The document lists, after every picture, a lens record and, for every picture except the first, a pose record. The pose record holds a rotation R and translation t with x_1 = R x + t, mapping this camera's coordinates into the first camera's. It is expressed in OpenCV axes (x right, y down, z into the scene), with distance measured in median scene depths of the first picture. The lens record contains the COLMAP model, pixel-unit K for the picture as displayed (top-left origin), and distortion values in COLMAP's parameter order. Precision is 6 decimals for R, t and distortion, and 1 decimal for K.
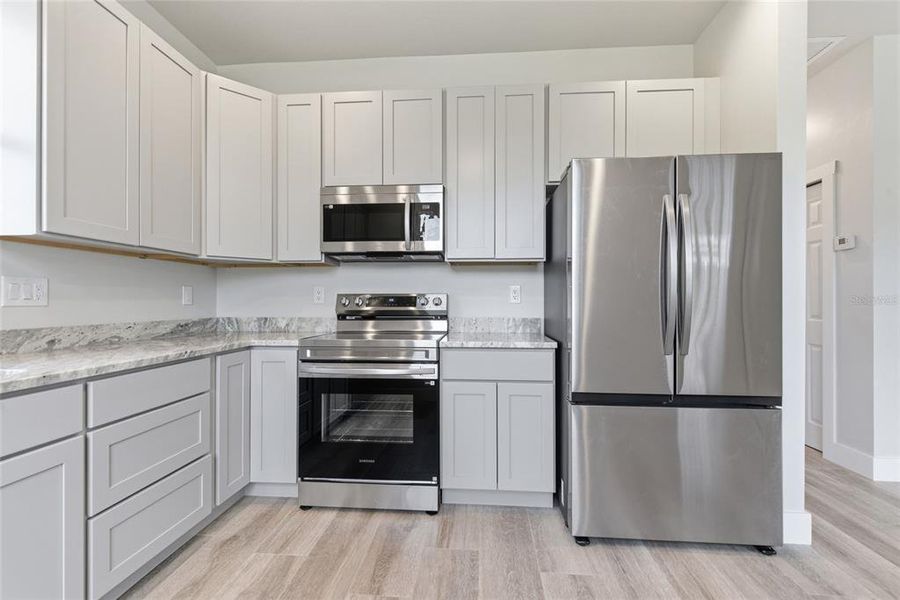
lens RADIAL K [[414.3, 0, 449.3], [0, 414.3, 300.3], [0, 0, 1]] dist [0.004690, -0.002399]
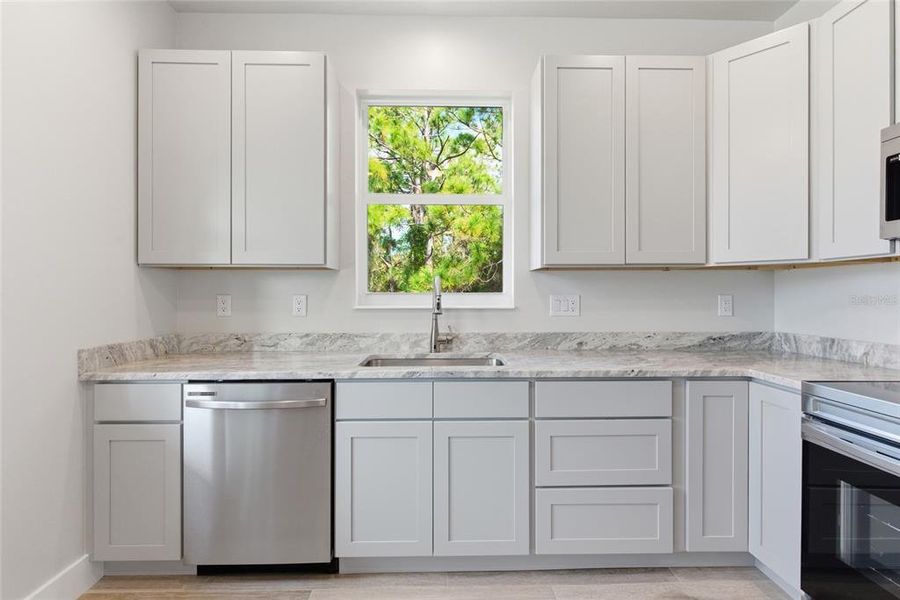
lens RADIAL K [[414.3, 0, 447.2], [0, 414.3, 293.7], [0, 0, 1]] dist [0.004690, -0.002399]
pose [[0.100252, 0.000358, -0.994962, 0.244749], [0.004545, 0.999989, 0.000817, -0.049491], [0.994952, -0.004604, 0.100249, 0.376079]]
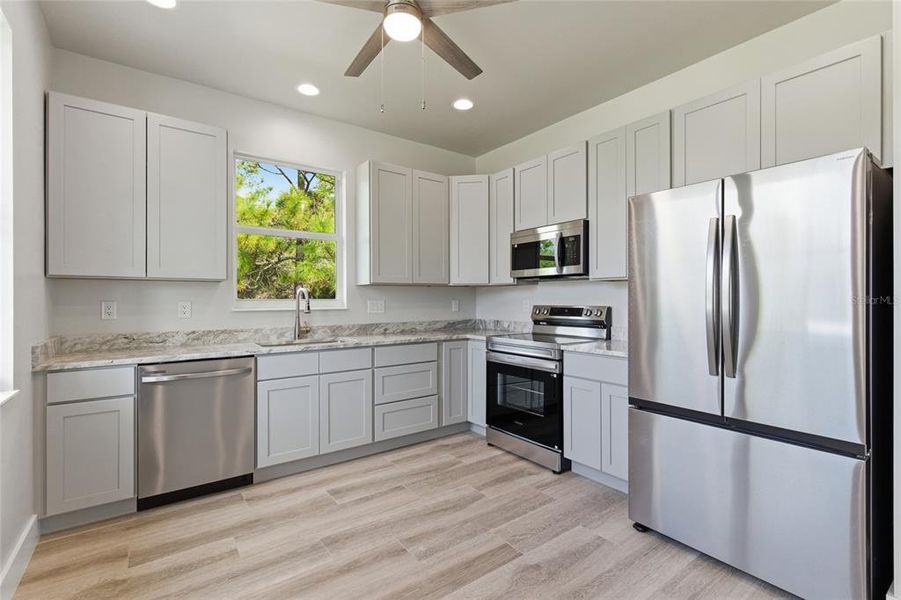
lens RADIAL K [[414.7, 0, 444.4], [0, 414.7, 299.6], [0, 0, 1]] dist [0.004690, -0.002399]
pose [[0.643294, -0.000654, -0.765619, 0.751267], [0.005381, 0.999979, 0.003667, -0.052455], [0.765600, -0.006479, 0.643284, -0.134317]]
